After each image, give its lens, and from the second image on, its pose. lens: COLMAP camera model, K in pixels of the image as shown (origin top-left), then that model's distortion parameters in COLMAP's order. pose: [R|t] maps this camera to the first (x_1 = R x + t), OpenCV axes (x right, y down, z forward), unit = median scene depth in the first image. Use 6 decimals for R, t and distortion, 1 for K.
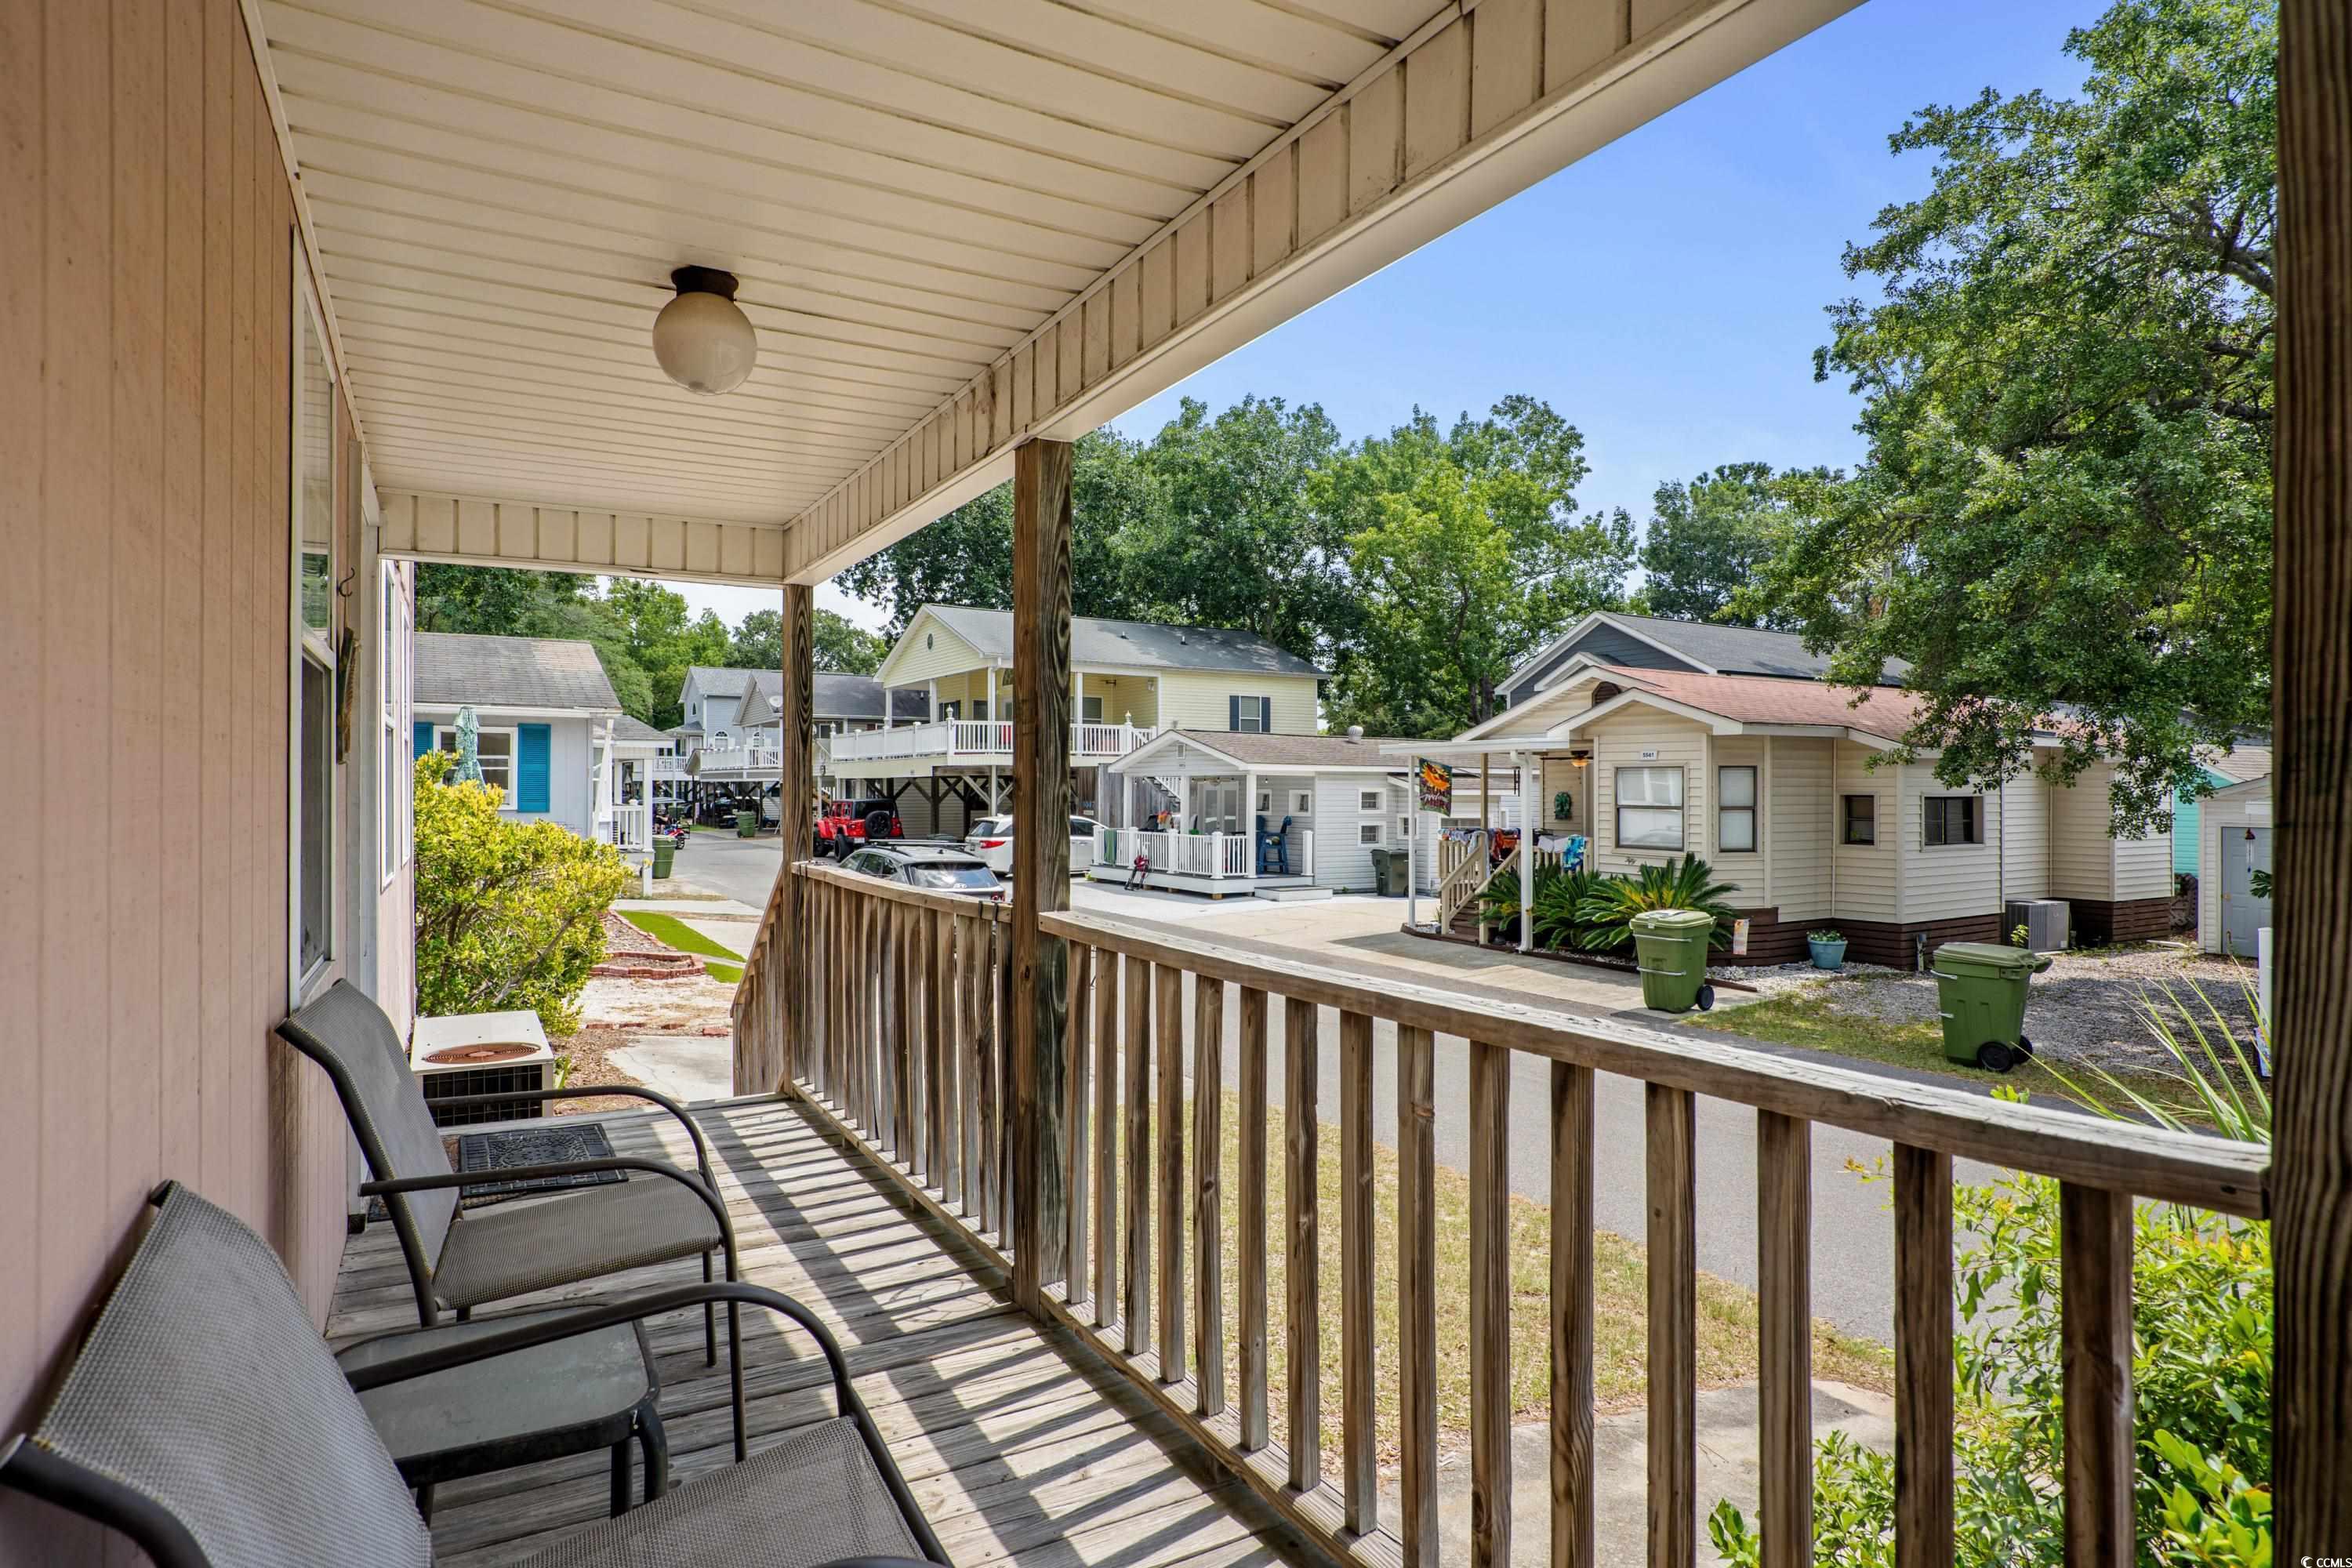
lens RADIAL K [[1259.7, 0, 1111.1], [0, 1259.7, 792.5], [0, 0, 1]] dist [-0.004637, -0.001969]
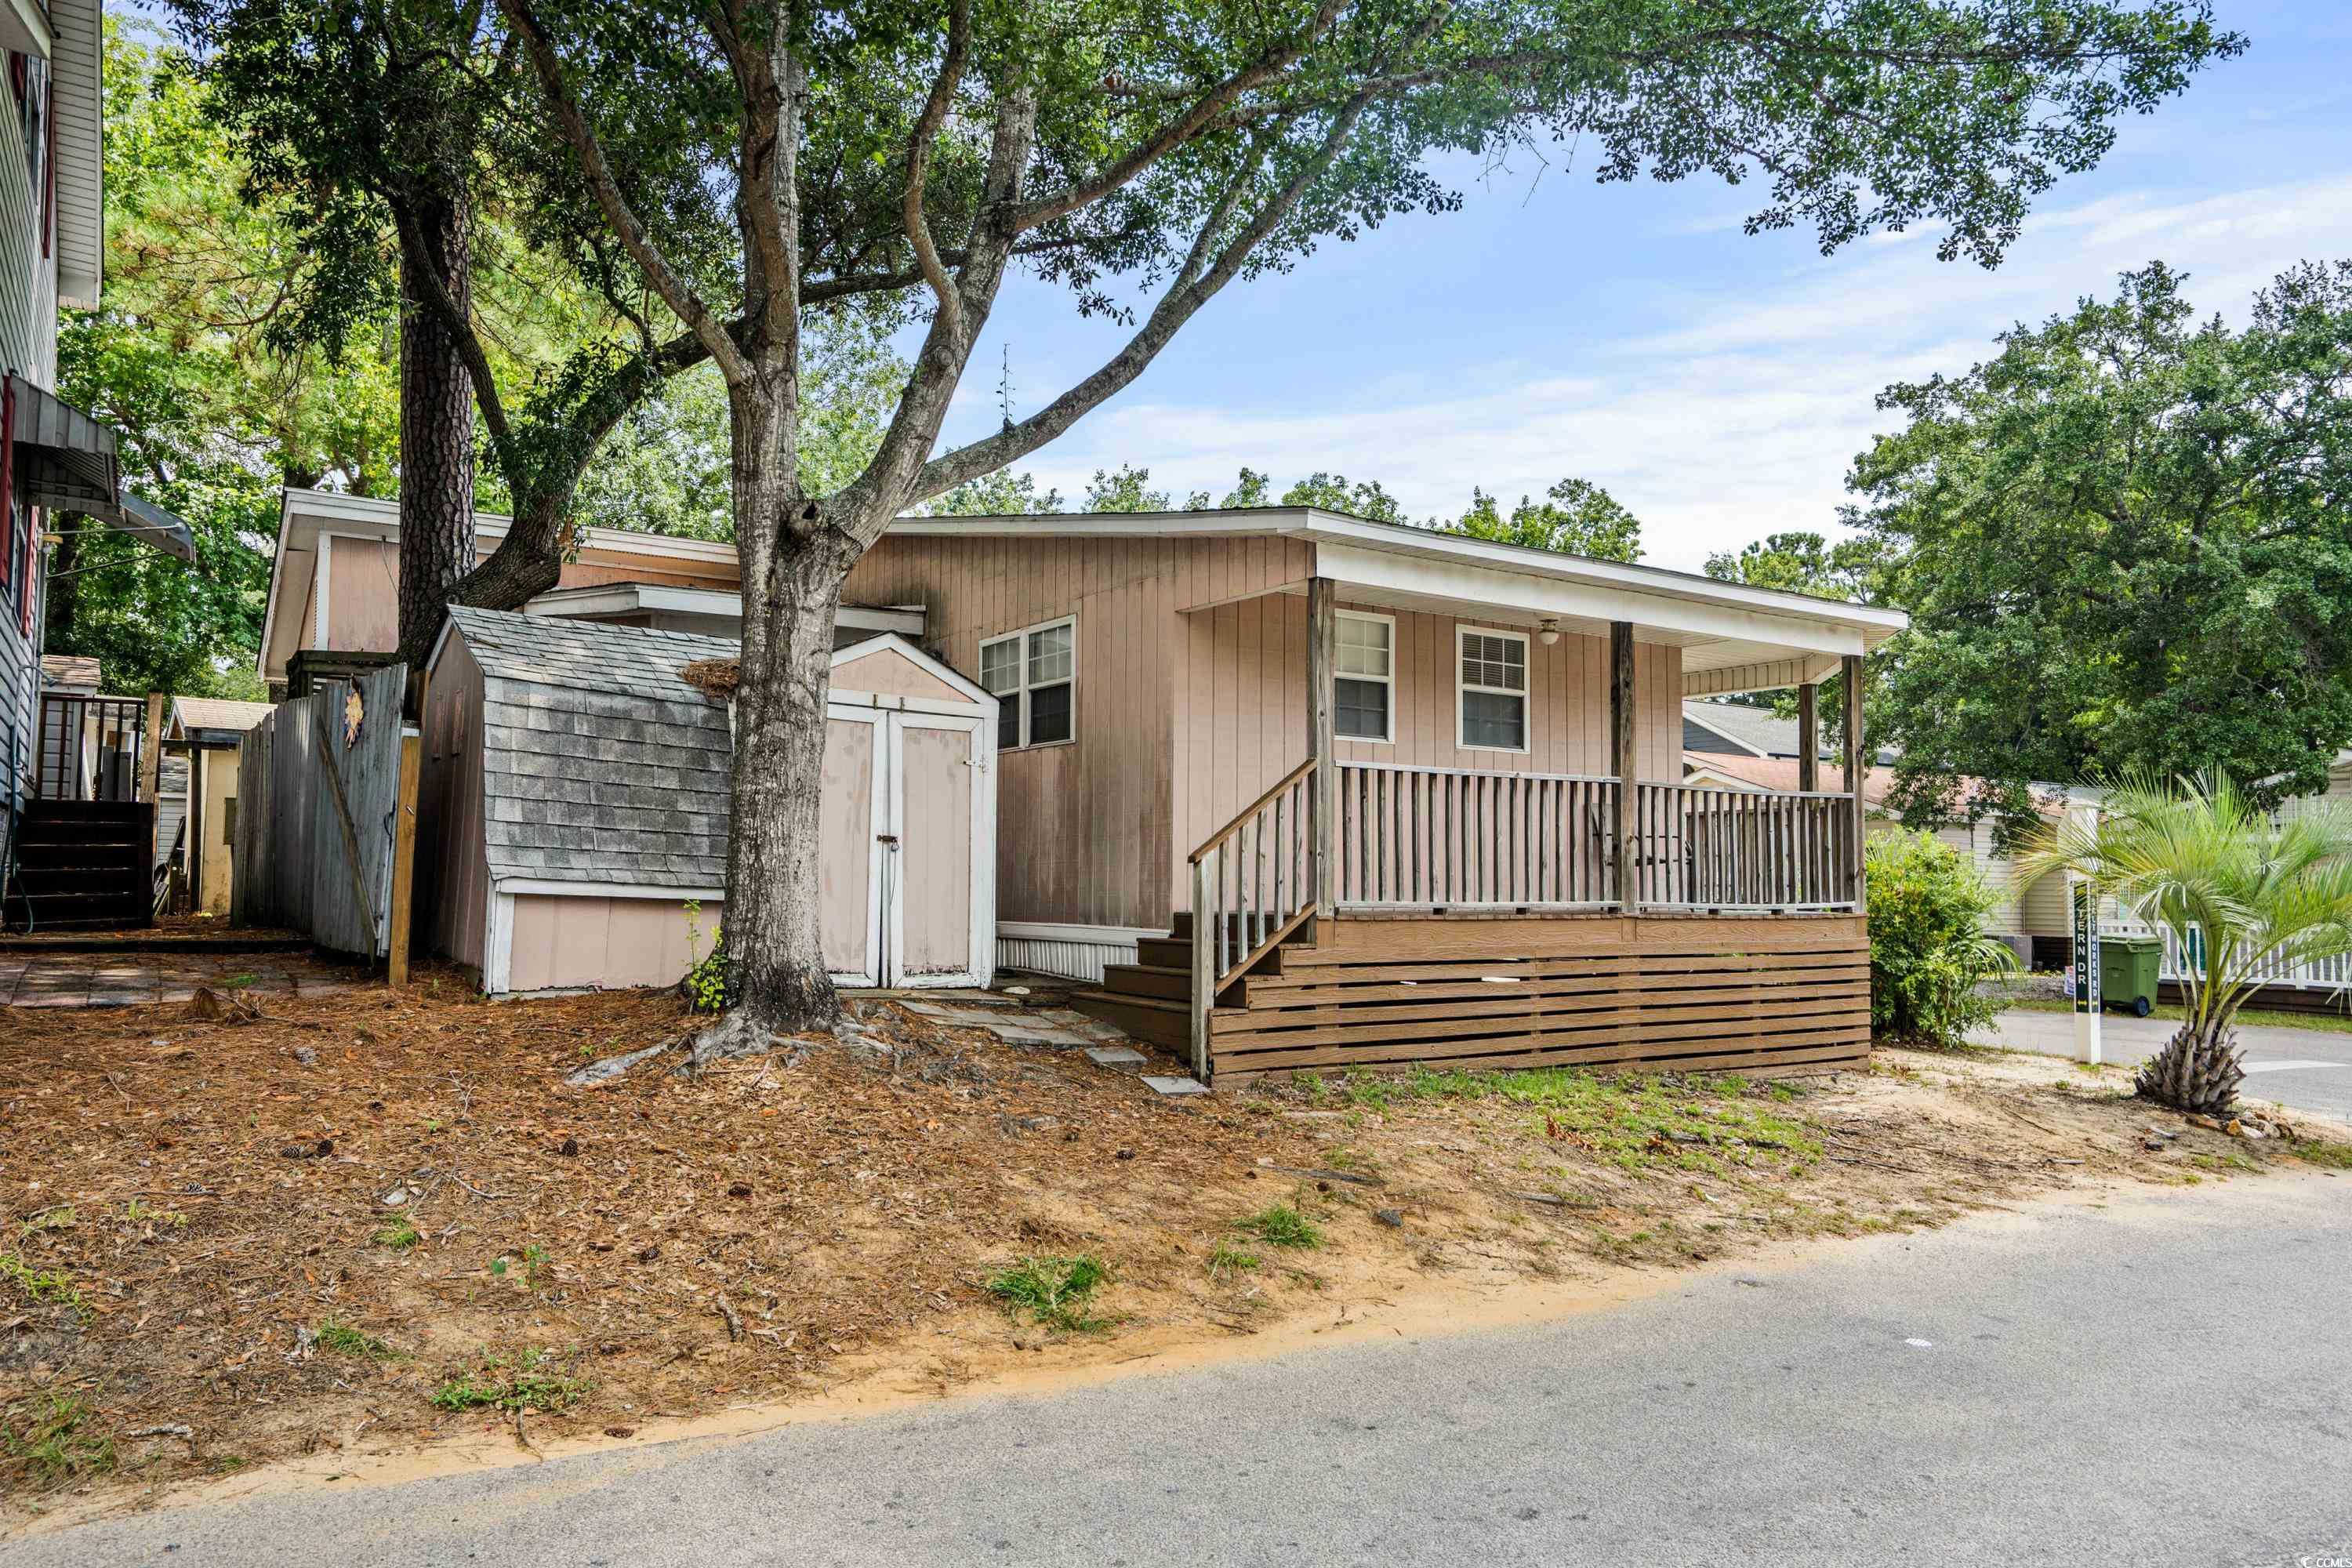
lens RADIAL K [[1521.5, 0, 1173.4], [0, 1521.5, 825.2], [0, 0, 1]] dist [-0.008345, 0.034637]
pose [[0.997349, 0.006757, 0.072450, -0.087517], [-0.003683, 0.999090, -0.042482, 0.015718], [-0.072671, 0.042103, 0.996467, -0.187203]]
